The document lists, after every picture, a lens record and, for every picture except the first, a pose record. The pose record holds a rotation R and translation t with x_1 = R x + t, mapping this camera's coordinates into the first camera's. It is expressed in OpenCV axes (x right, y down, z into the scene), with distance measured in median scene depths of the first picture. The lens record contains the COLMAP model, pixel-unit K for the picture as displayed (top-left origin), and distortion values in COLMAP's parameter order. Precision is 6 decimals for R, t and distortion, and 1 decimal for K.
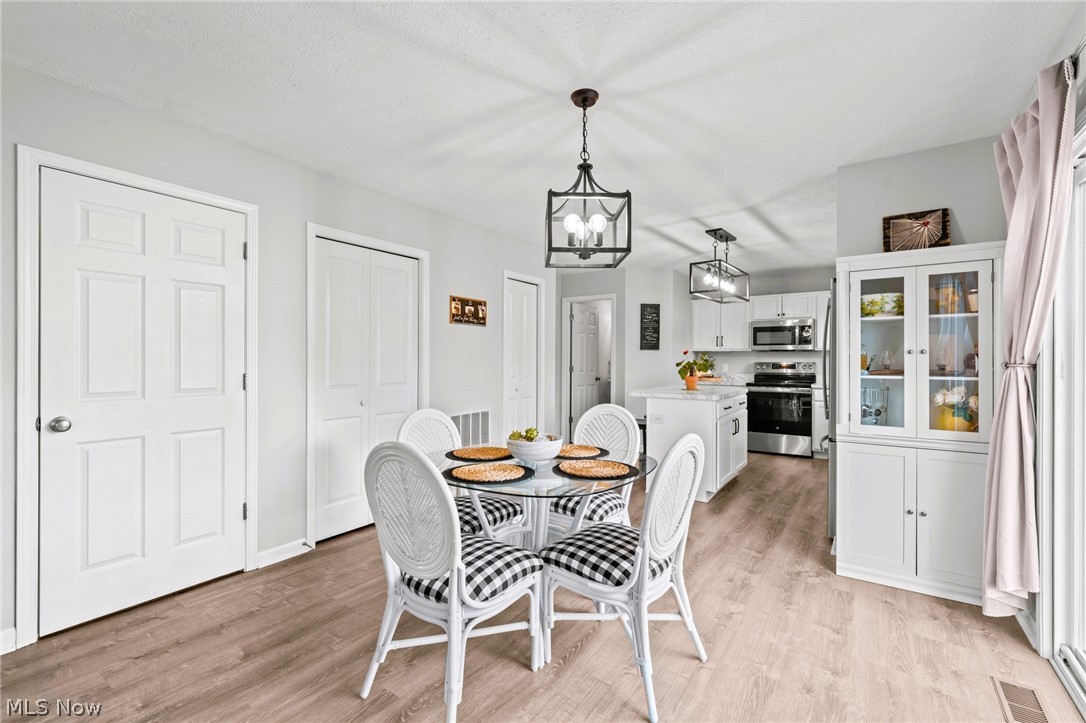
lens RADIAL K [[470.7, 0, 541.8], [0, 470.7, 358.6], [0, 0, 1]] dist [-0.001006, -0.000213]
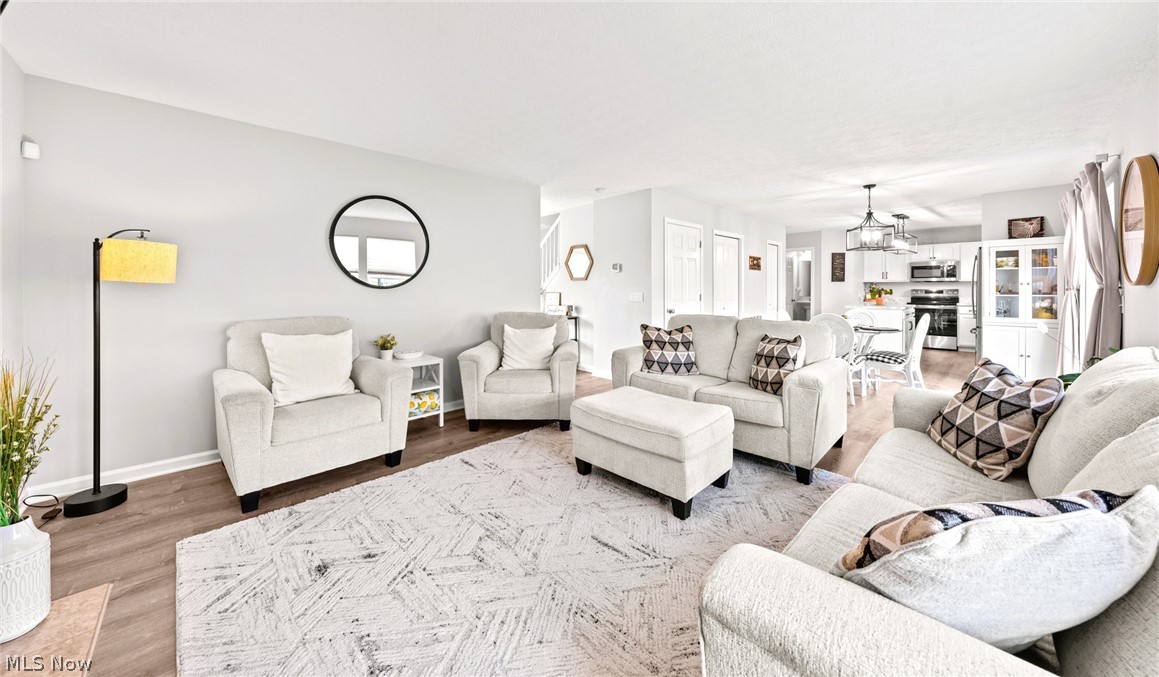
lens RADIAL K [[404.1, 0, 581.3], [0, 404.1, 288.4], [0, 0, 1]] dist [-0.001418, -0.000115]
pose [[0.980500, -0.003902, -0.196480, -0.793083], [0.004424, 0.999988, 0.002219, -0.005996], [0.196469, -0.003045, 0.980505, -1.145457]]
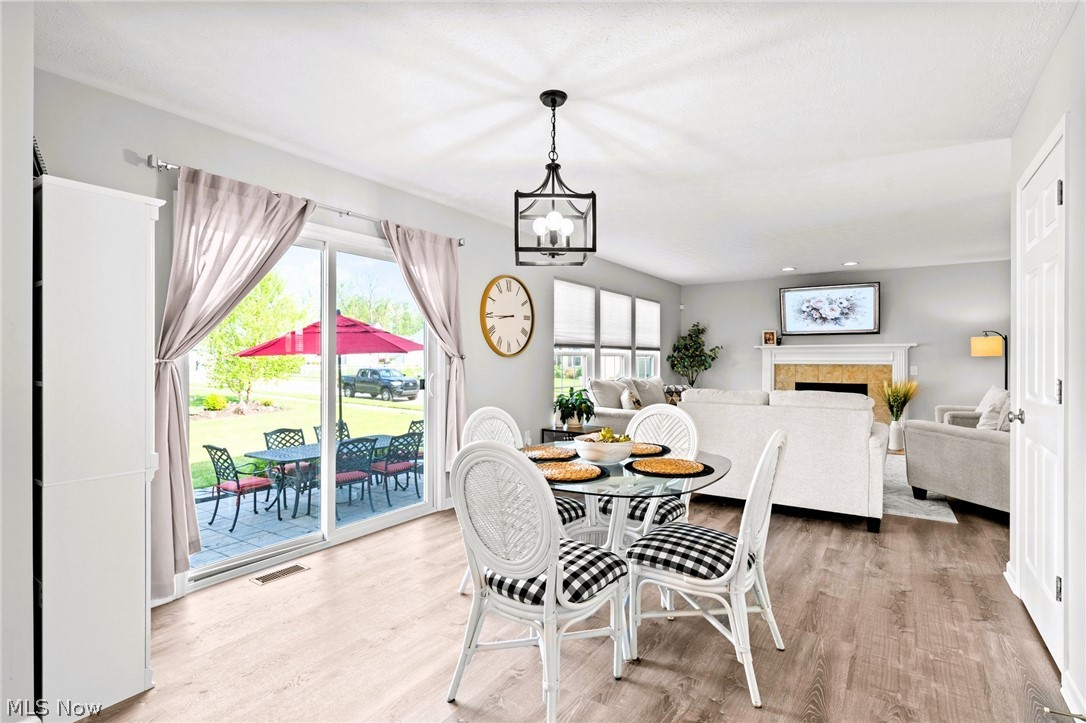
lens RADIAL K [[528.4, 0, 542.3], [0, 528.4, 360.2], [0, 0, 1]] dist [-0.000556, 0.000599]
pose [[-0.999912, -0.003581, -0.012812, 0.099980], [-0.003554, 0.999991, -0.002160, 0.009329], [0.012820, -0.002115, -0.999916, 1.657904]]
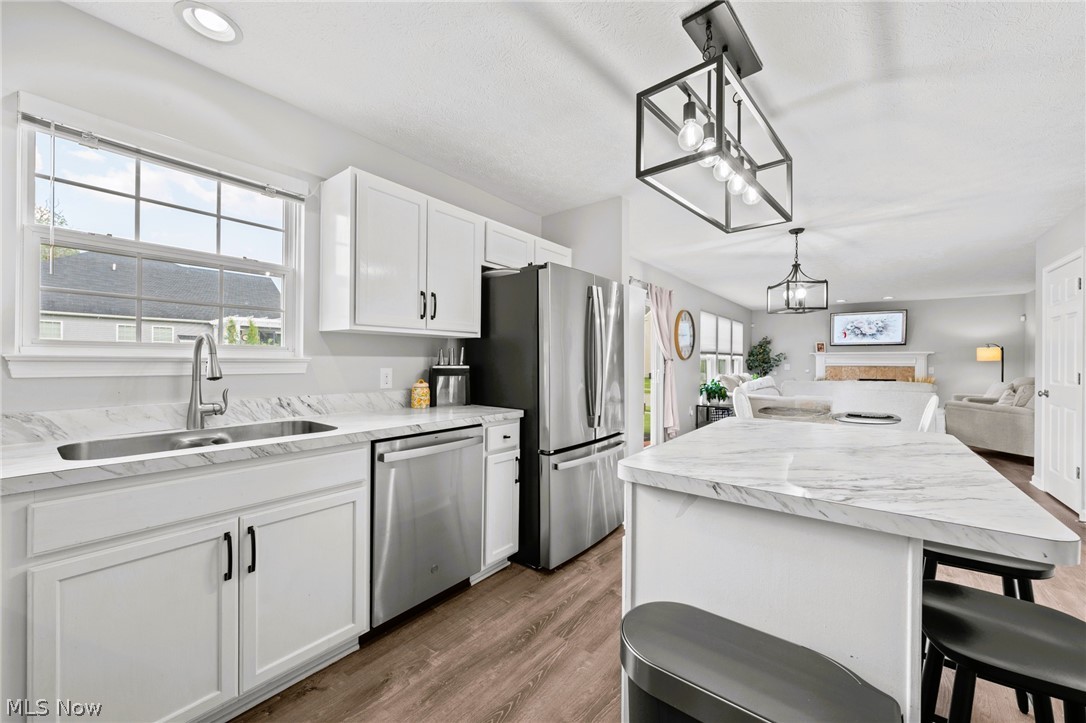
lens RADIAL K [[417.8, 0, 539.5], [0, 417.8, 361.8], [0, 0, 1]] dist [-0.001512, -0.000367]
pose [[-0.998196, -0.008324, 0.059452, 0.838544], [-0.008401, 0.999964, -0.001030, 0.013445], [-0.059441, -0.001528, -0.998231, 2.213938]]
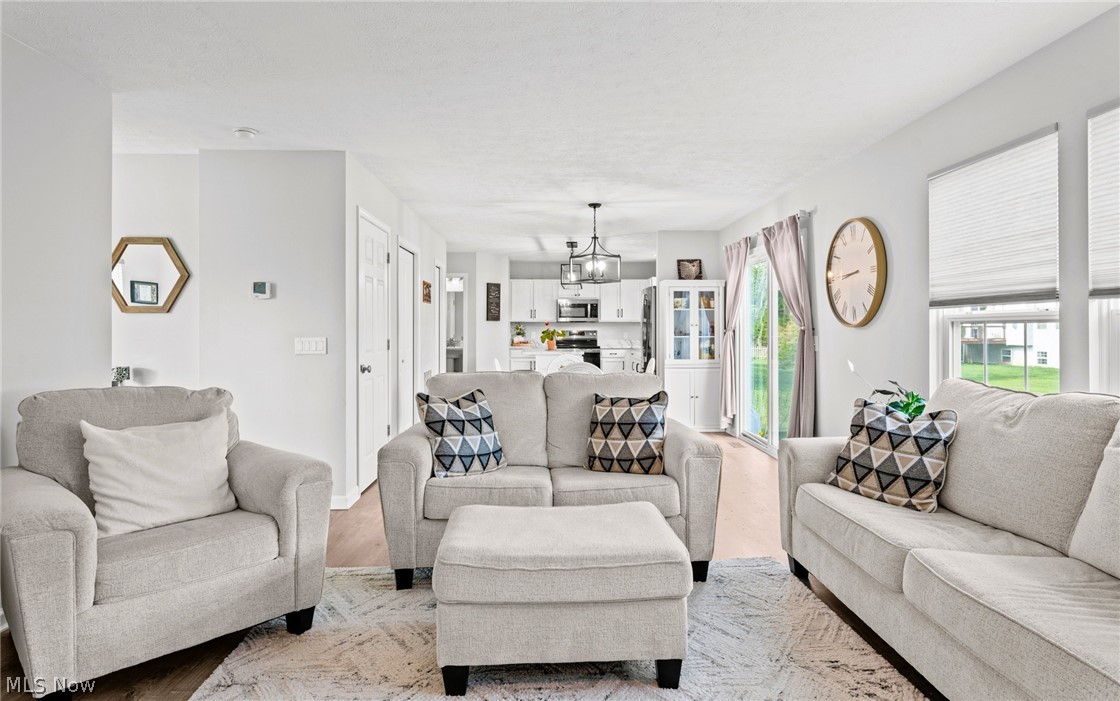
lens RADIAL K [[621.4, 0, 560.2], [0, 621.4, 326.9], [0, 0, 1]] dist [0.002643, 0.000301]
pose [[0.805199, -0.001409, 0.593003, -1.310868], [0.001394, 0.999999, 0.000483, -0.007833], [-0.593003, 0.000438, 0.805200, -0.894400]]
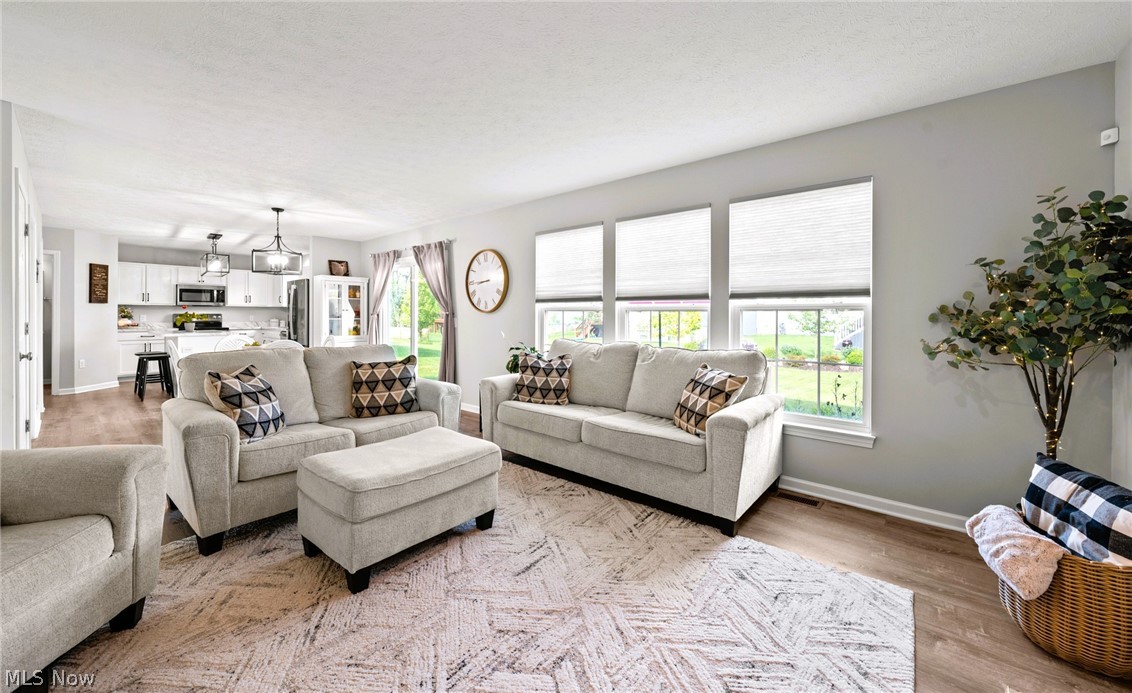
lens RADIAL K [[433.1, 0, 562.3], [0, 433.1, 317.0], [0, 0, 1]] dist [-0.001487, -0.000167]
pose [[0.111165, -0.008408, 0.993766, -1.602365], [-0.007446, 0.999929, 0.009293, -0.006310], [-0.993774, -0.008432, 0.111095, -0.612436]]
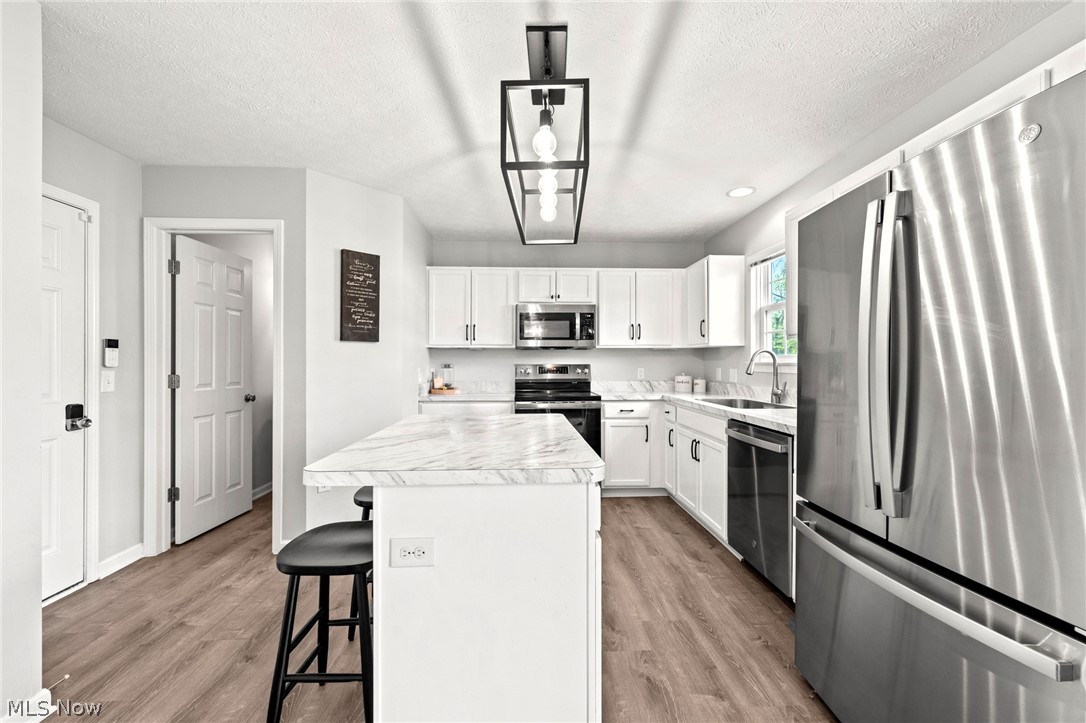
lens RADIAL K [[437.1, 0, 540.9], [0, 437.1, 365.5], [0, 0, 1]] dist [-0.001443, -0.000093]
pose [[0.796656, -0.006285, 0.604400, 0.217511], [0.000410, 0.999951, 0.009858, 0.006767], [-0.604432, -0.007605, 0.796620, 1.110603]]
